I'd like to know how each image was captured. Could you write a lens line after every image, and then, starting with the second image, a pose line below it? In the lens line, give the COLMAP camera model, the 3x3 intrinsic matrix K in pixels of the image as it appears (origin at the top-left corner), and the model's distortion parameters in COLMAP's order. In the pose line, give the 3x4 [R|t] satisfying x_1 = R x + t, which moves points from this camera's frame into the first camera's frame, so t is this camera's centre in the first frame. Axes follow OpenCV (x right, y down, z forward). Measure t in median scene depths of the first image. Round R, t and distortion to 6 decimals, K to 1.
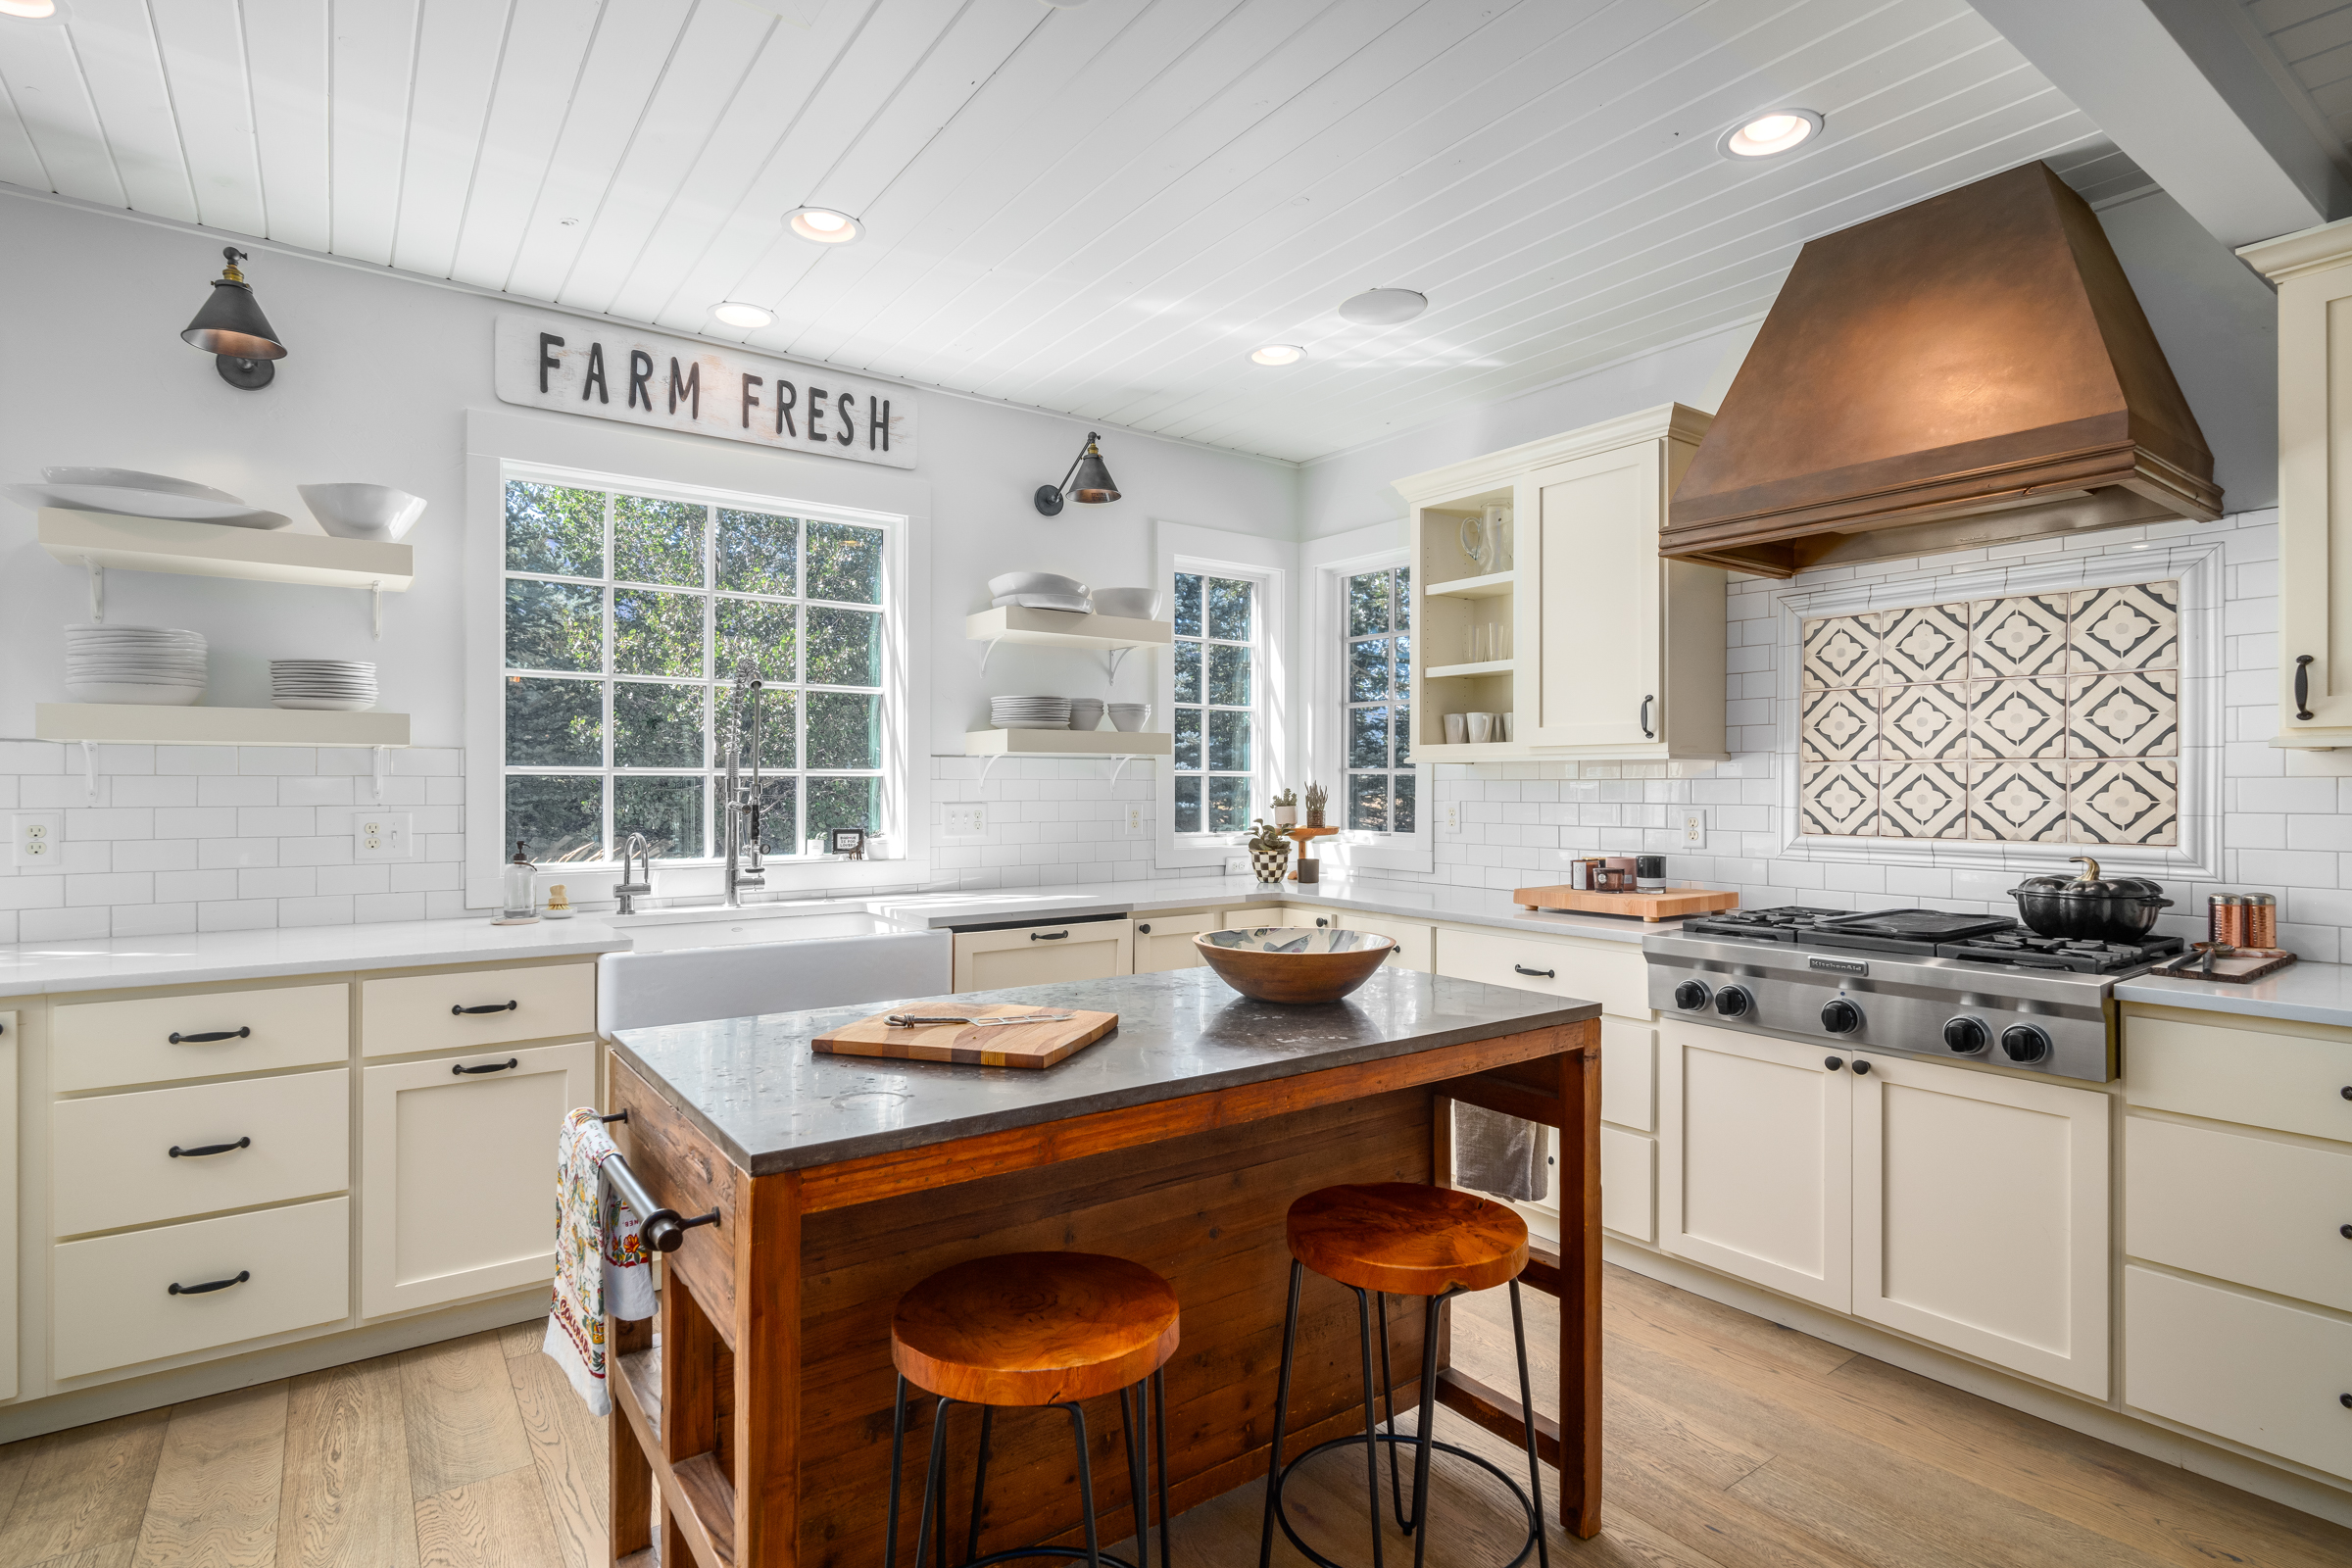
lens RADIAL K [[1143.3, 0, 1207.1], [0, 1143.3, 780.0], [0, 0, 1]] dist [0.000892, 0.001236]
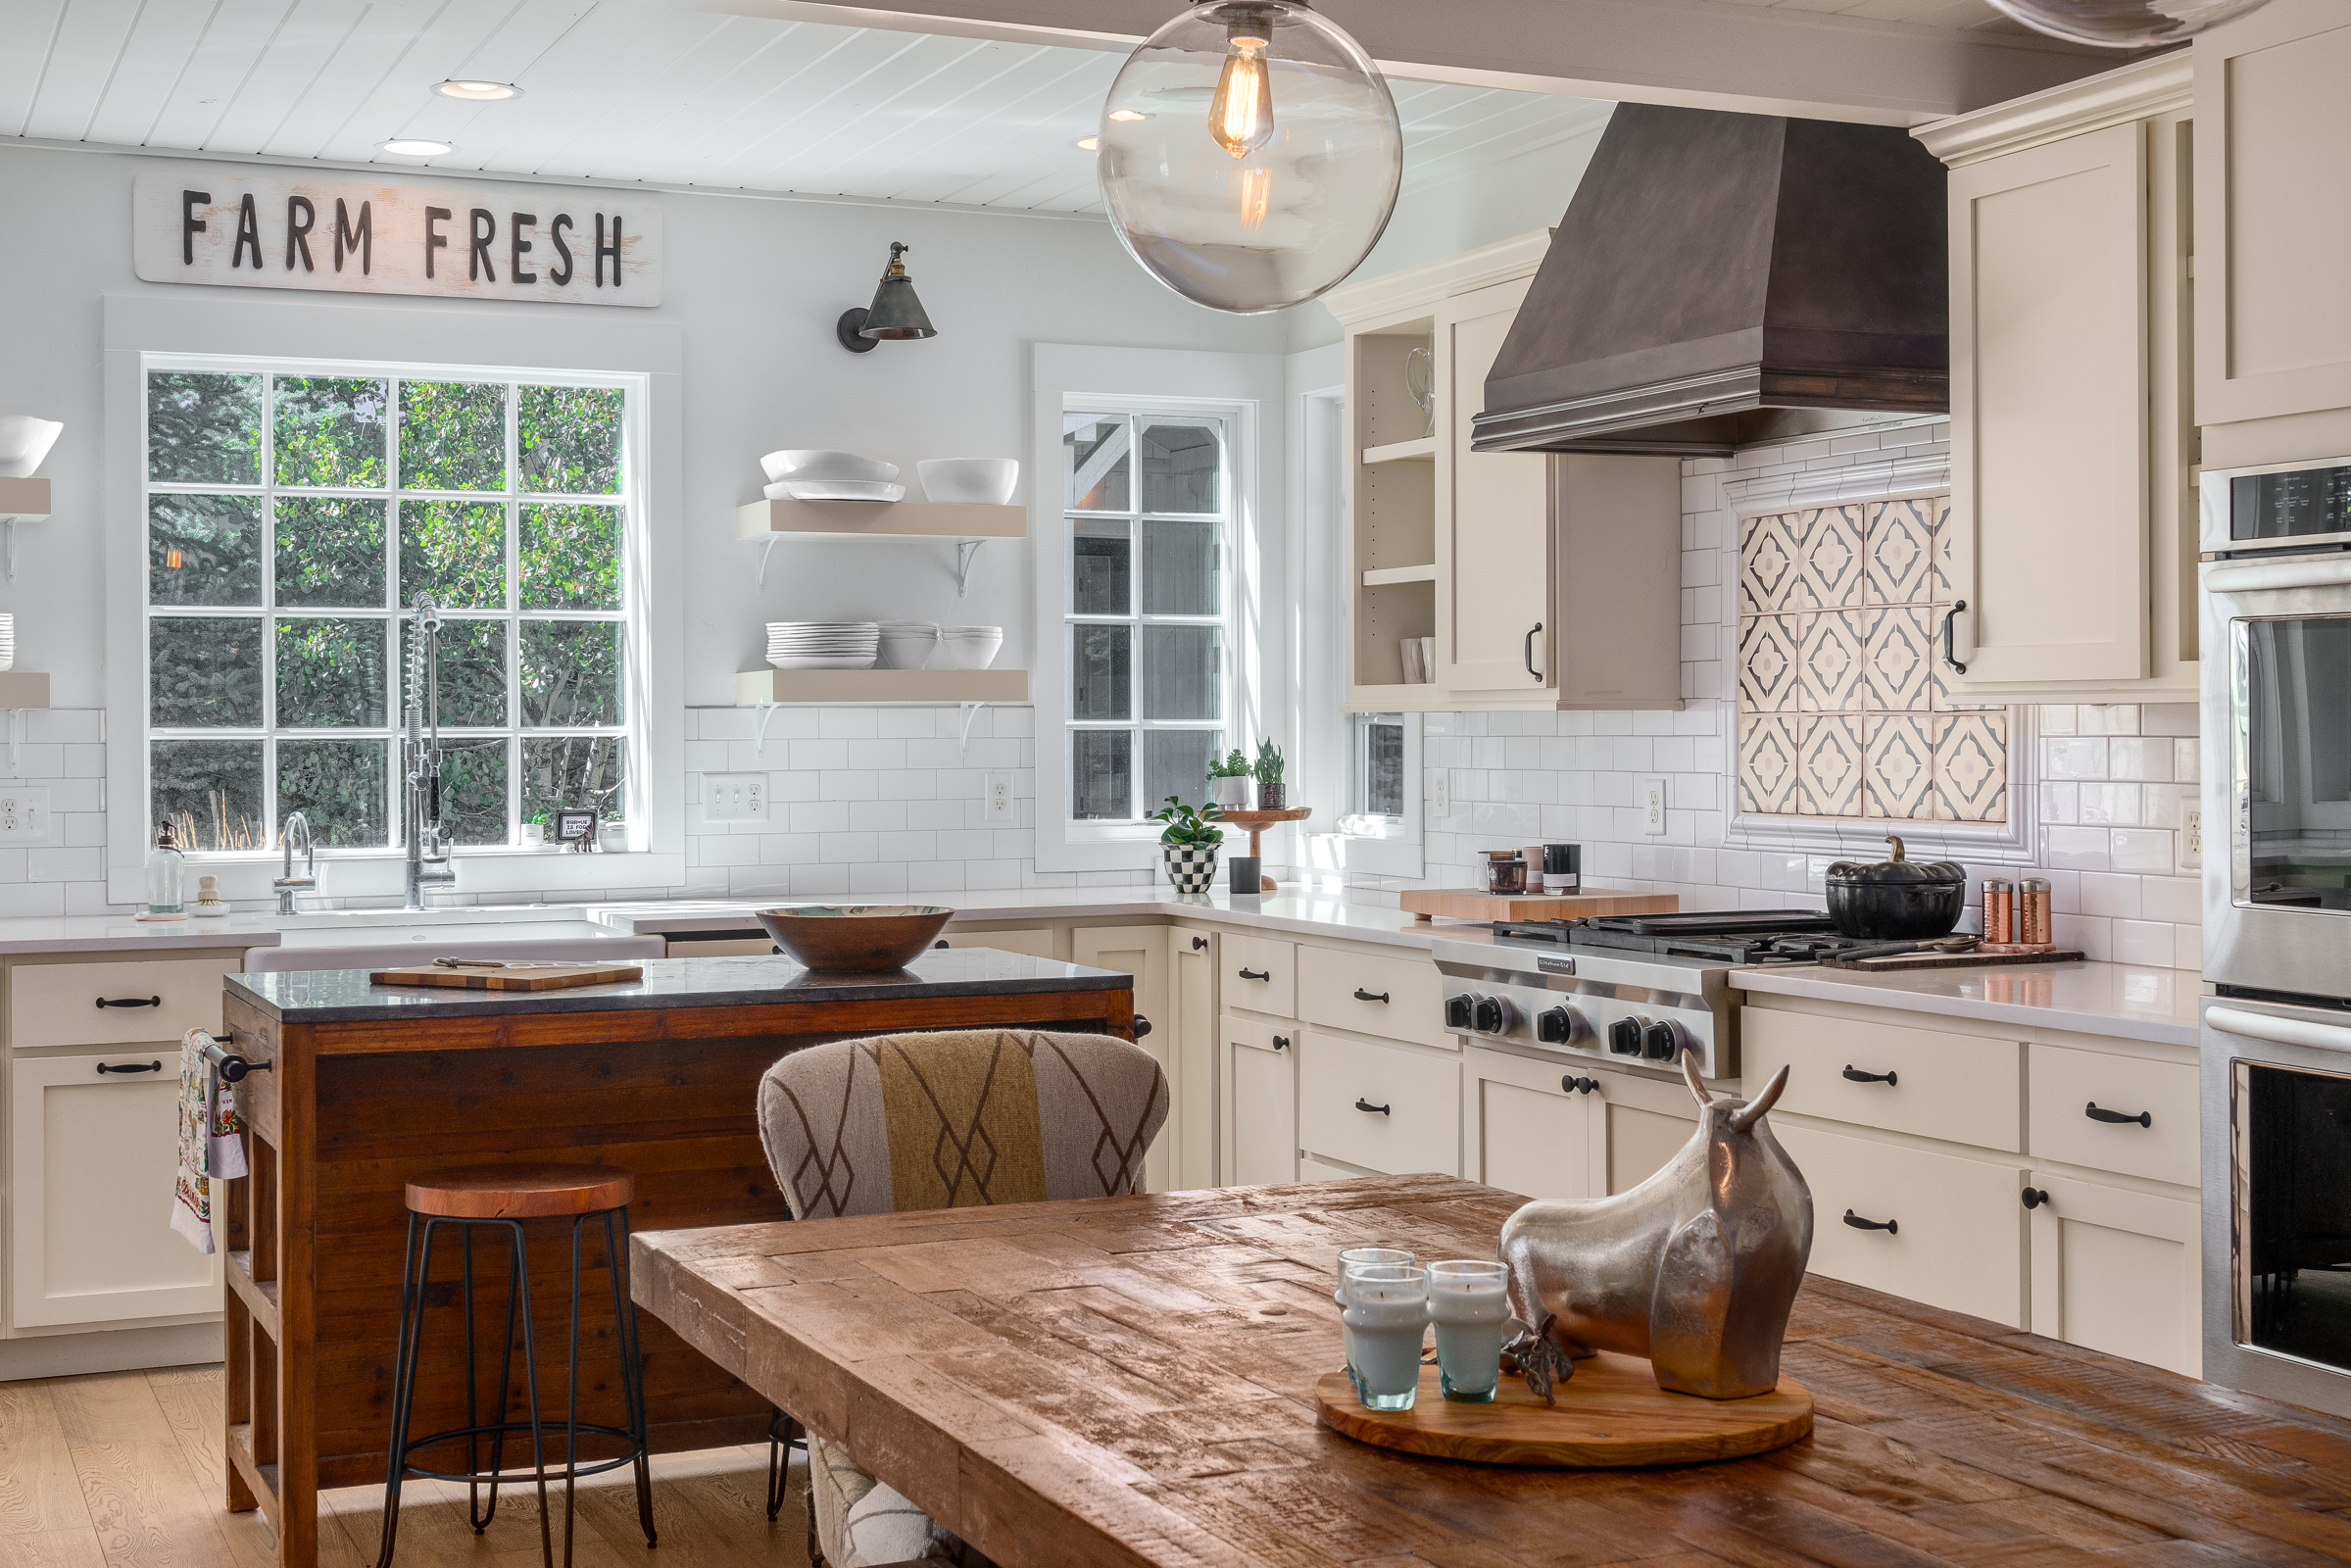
lens RADIAL K [[2720.2, 0, 1030.9], [0, 2720.2, 721.9], [0, 0, 1]] dist [-0.000923, 0.000000]
pose [[0.970141, -0.007846, -0.242415, 0.496111], [0.008315, 0.999965, 0.000909, -0.015321], [0.242399, -0.002897, 0.970172, -0.775226]]
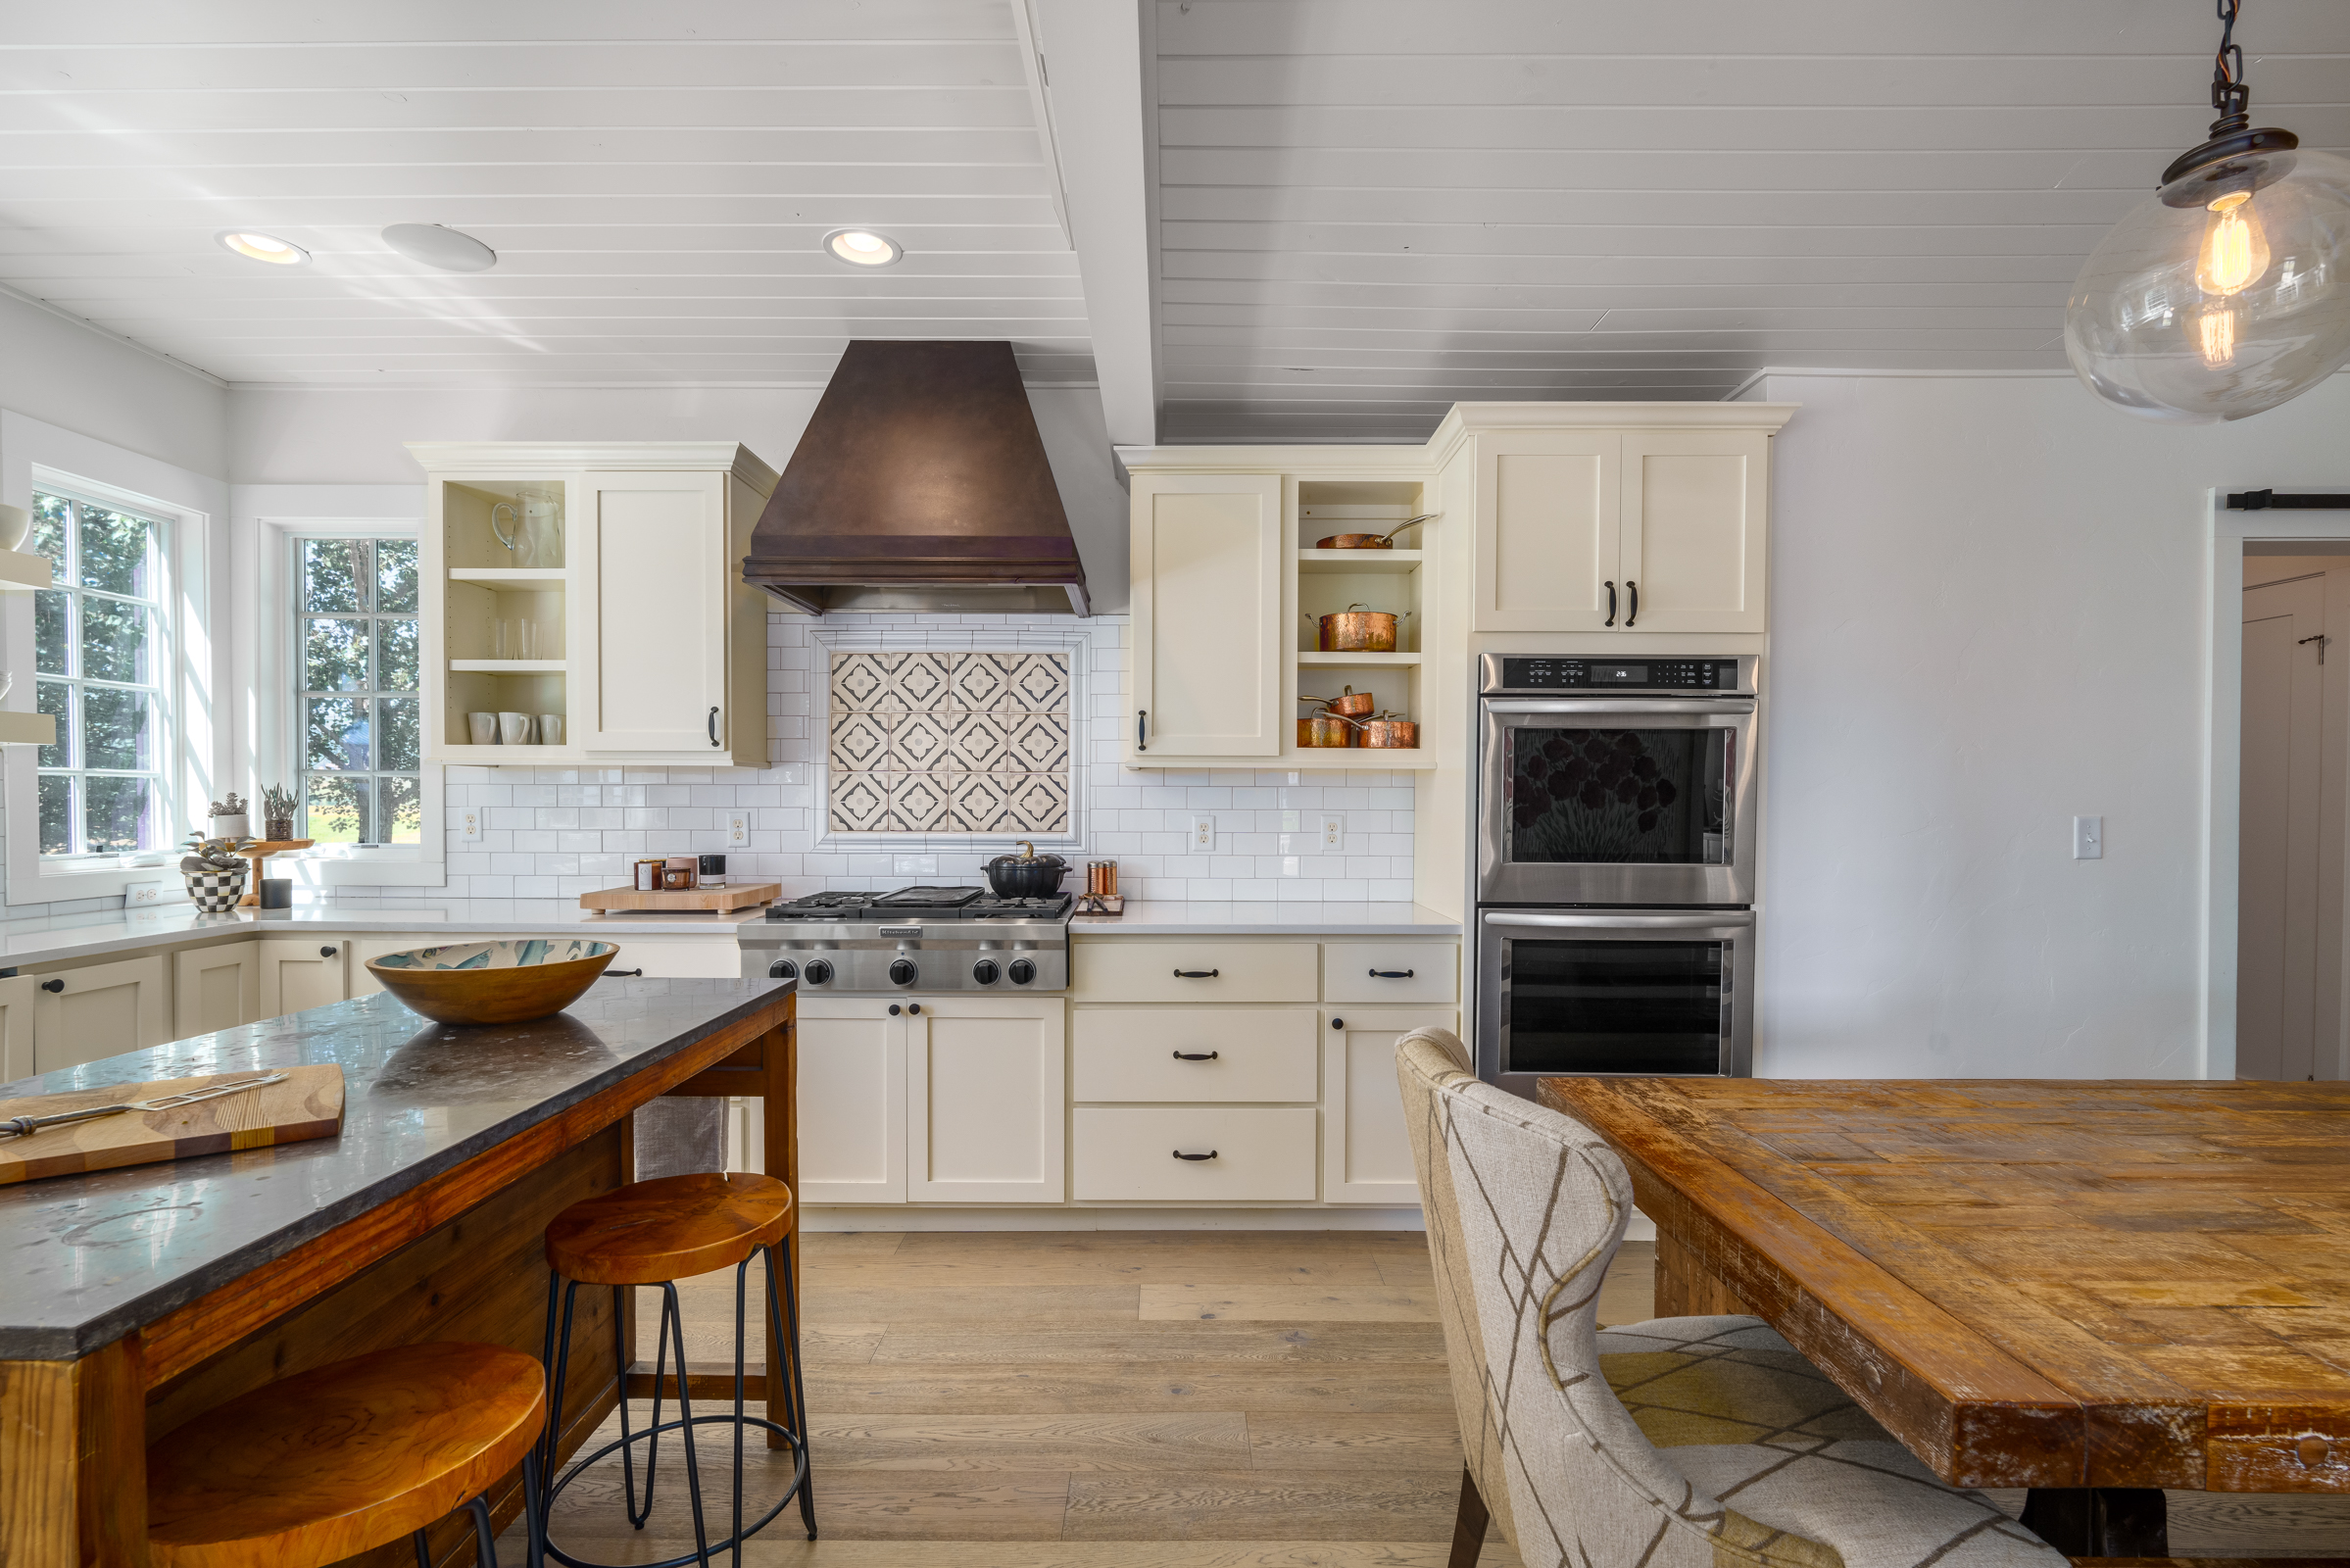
lens RADIAL K [[1070.9, 0, 1154.9], [0, 1070.9, 818.5], [0, 0, 1]] dist [-0.003660, 0.000380]
pose [[0.608616, -0.014724, 0.793328, -0.160992], [-0.006266, 0.999707, 0.023361, 0.005425], [-0.793440, -0.019189, 0.608346, 0.044315]]
